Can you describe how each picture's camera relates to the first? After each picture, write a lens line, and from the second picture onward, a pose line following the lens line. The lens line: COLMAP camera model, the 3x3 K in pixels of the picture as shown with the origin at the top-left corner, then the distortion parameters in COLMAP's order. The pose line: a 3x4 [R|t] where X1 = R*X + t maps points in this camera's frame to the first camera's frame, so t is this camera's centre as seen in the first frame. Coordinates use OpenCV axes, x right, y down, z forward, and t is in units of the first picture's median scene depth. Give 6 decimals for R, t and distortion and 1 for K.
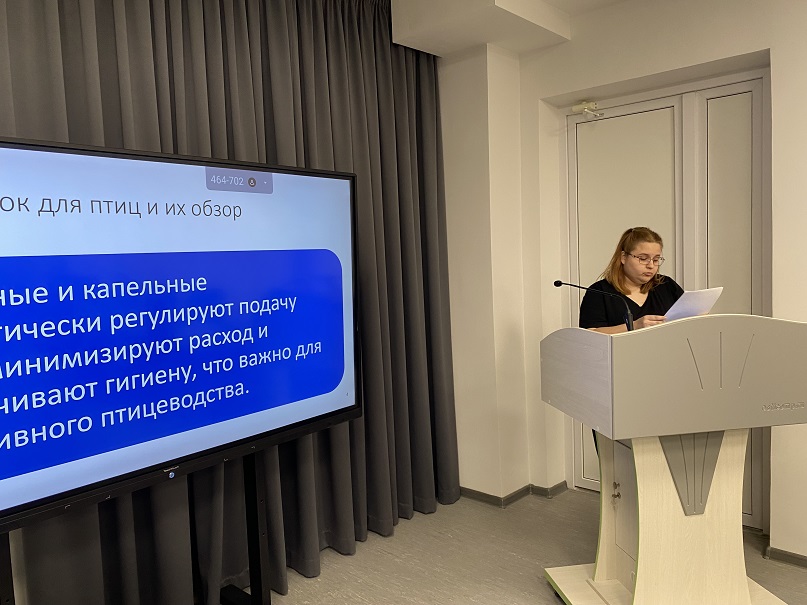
lens RADIAL K [[616.5, 0, 399.8], [0, 616.5, 297.4], [0, 0, 1]] dist [-0.024191, 0.014275]
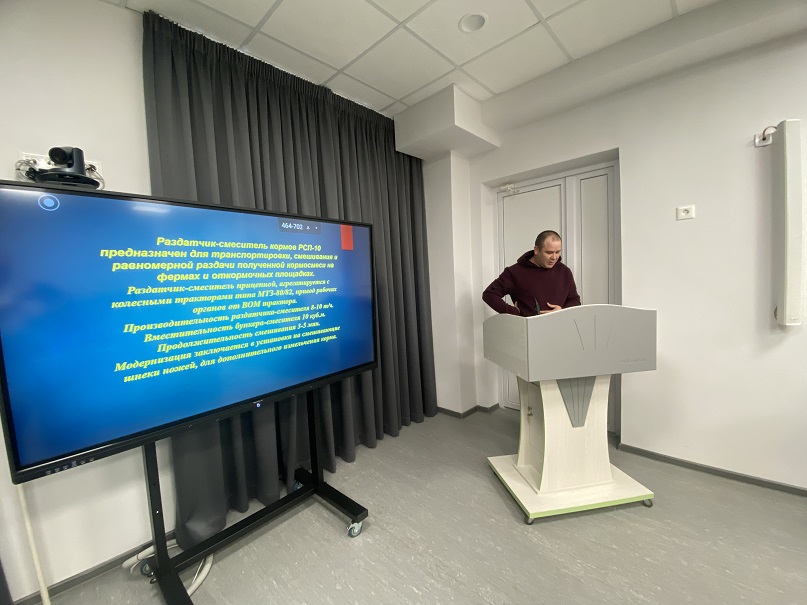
lens RADIAL K [[329.1, 0, 400.6], [0, 329.1, 302.1], [0, 0, 1]] dist [-0.012847, -0.000741]
pose [[0.999778, -0.009425, -0.018822, 0.018451], [0.009472, 0.999952, 0.002420, 0.010395], [0.018798, -0.002597, 0.999820, 0.091192]]
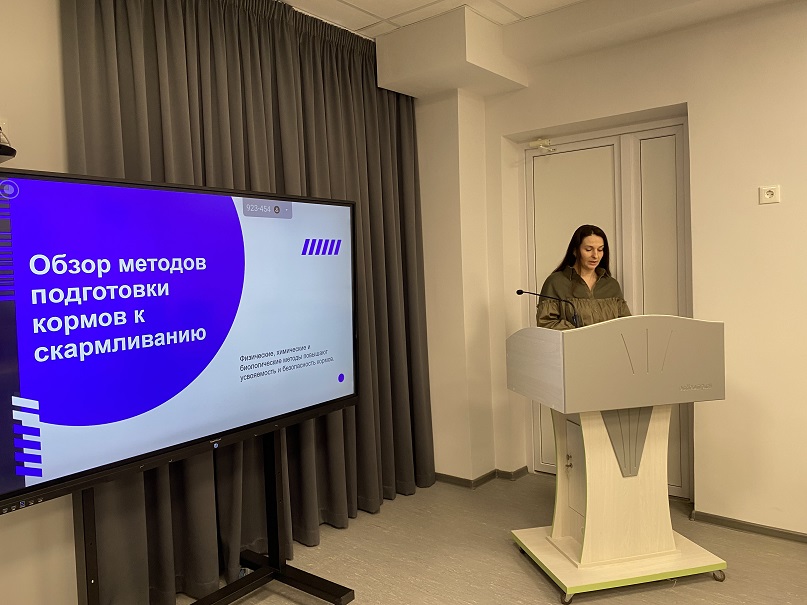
lens RADIAL K [[616.5, 0, 400.7], [0, 616.5, 296.3], [0, 0, 1]] dist [-0.024191, 0.014275]
pose [[0.997652, -0.001778, 0.068463, -0.058095], [0.003559, 0.999658, -0.025897, 0.015274], [-0.068394, 0.026080, 0.997317, -0.185301]]
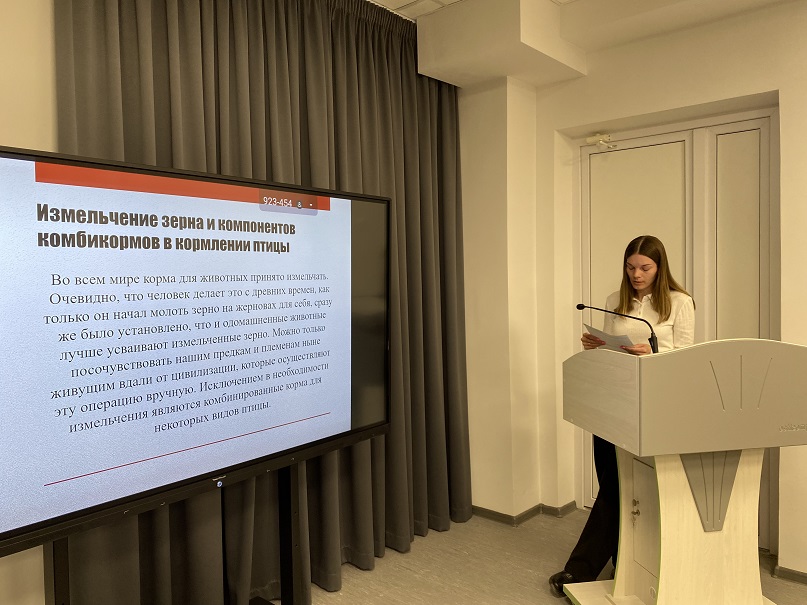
lens RADIAL K [[616.5, 0, 400.7], [0, 616.5, 298.9], [0, 0, 1]] dist [-0.024191, 0.014275]
pose [[0.999555, 0.020372, 0.021775, -0.066357], [-0.019609, 0.999206, -0.034676, 0.005546], [-0.022464, 0.034234, 0.999161, -0.033766]]
